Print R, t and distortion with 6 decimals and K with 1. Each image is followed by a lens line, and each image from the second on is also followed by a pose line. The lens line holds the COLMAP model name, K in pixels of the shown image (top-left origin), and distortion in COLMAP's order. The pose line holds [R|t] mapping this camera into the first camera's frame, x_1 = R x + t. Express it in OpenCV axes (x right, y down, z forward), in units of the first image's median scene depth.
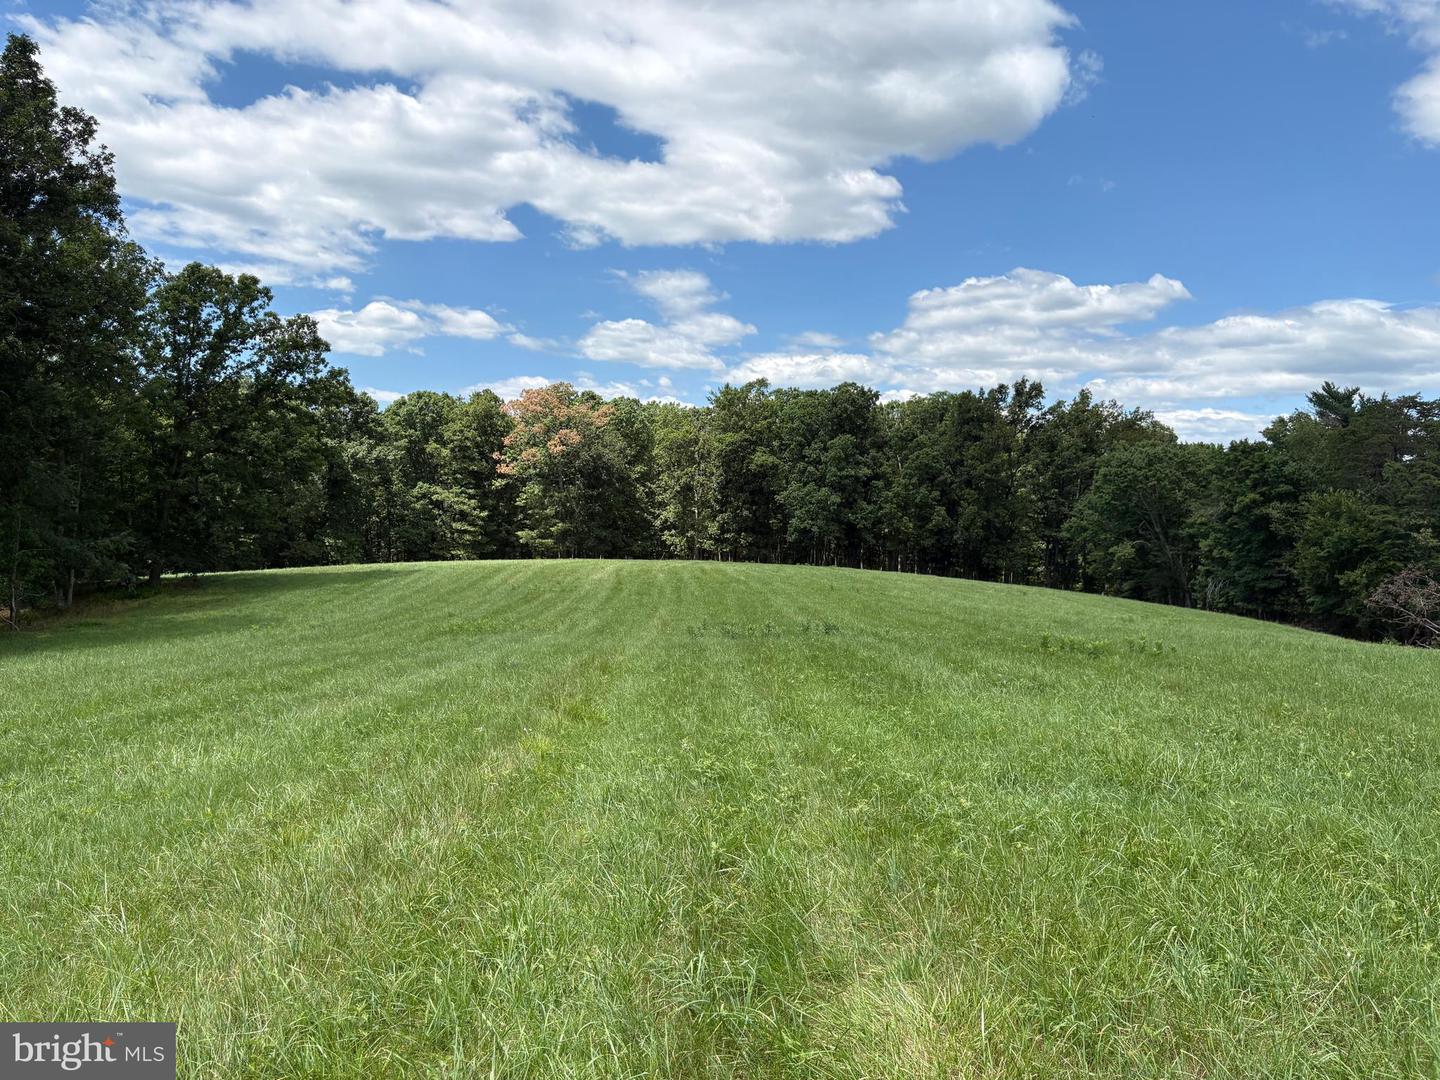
lens RADIAL K [[1120.2, 0, 717.7], [0, 1120.2, 543.6], [0, 0, 1]] dist [0.095785, -0.088076]
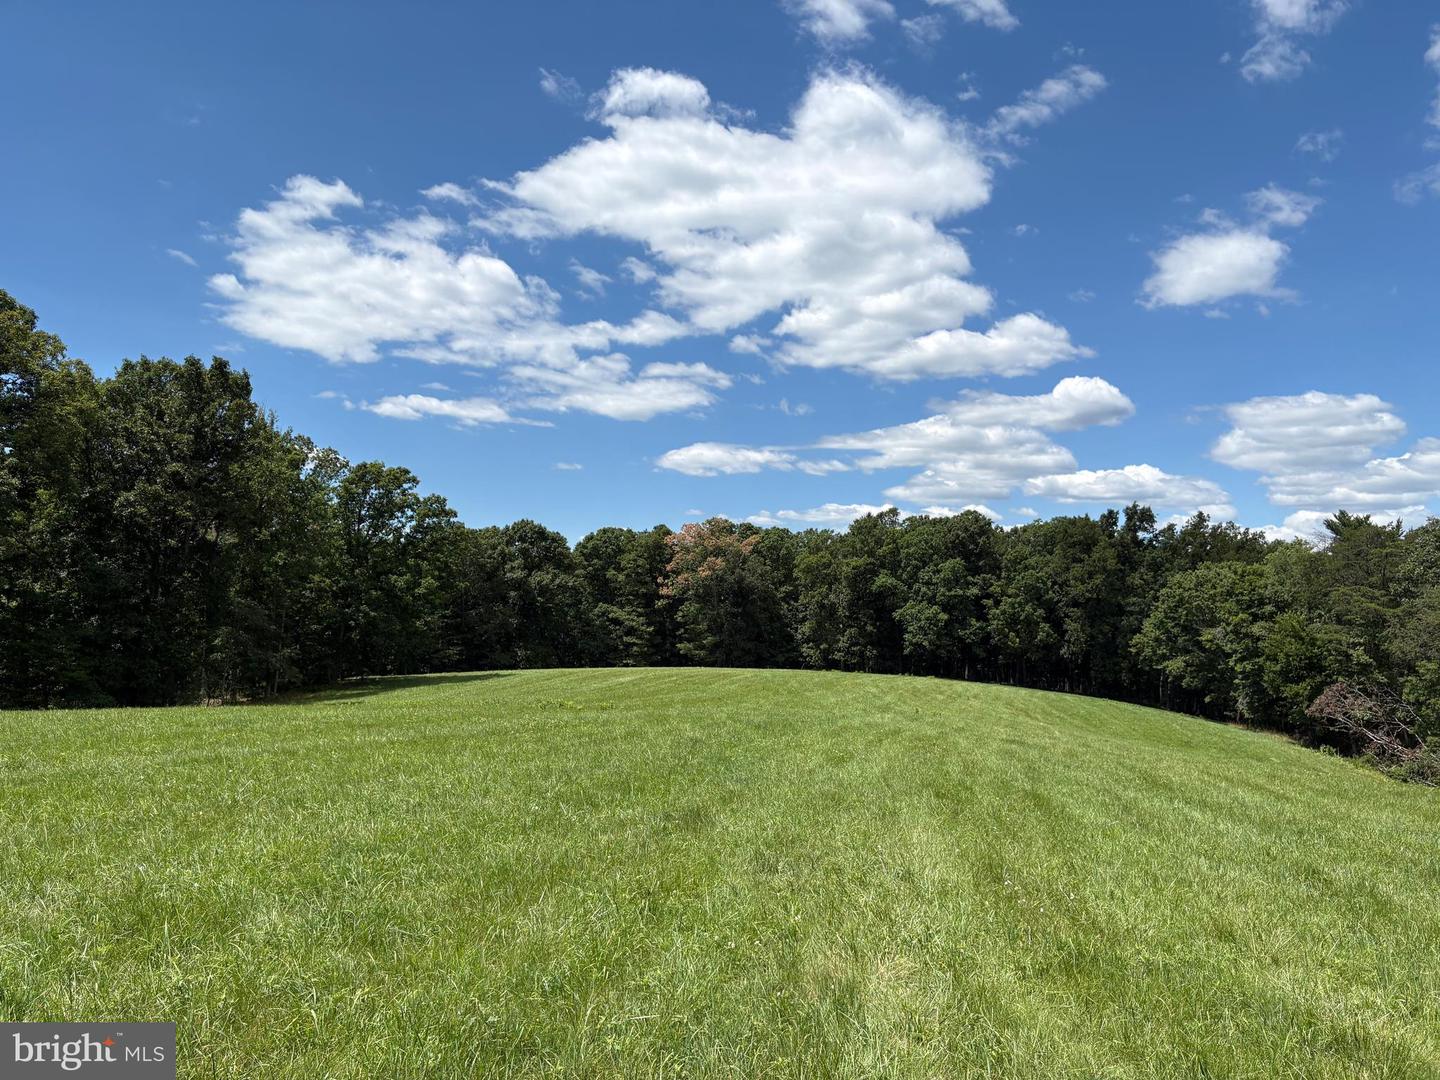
lens RADIAL K [[1120.2, 0, 733.0], [0, 1120.2, 562.3], [0, 0, 1]] dist [0.095785, -0.088076]
pose [[0.970349, -0.014467, -0.241274, 0.165092], [-0.005344, 0.996679, -0.081256, -0.000870], [0.241649, 0.080136, 0.967049, -0.131816]]
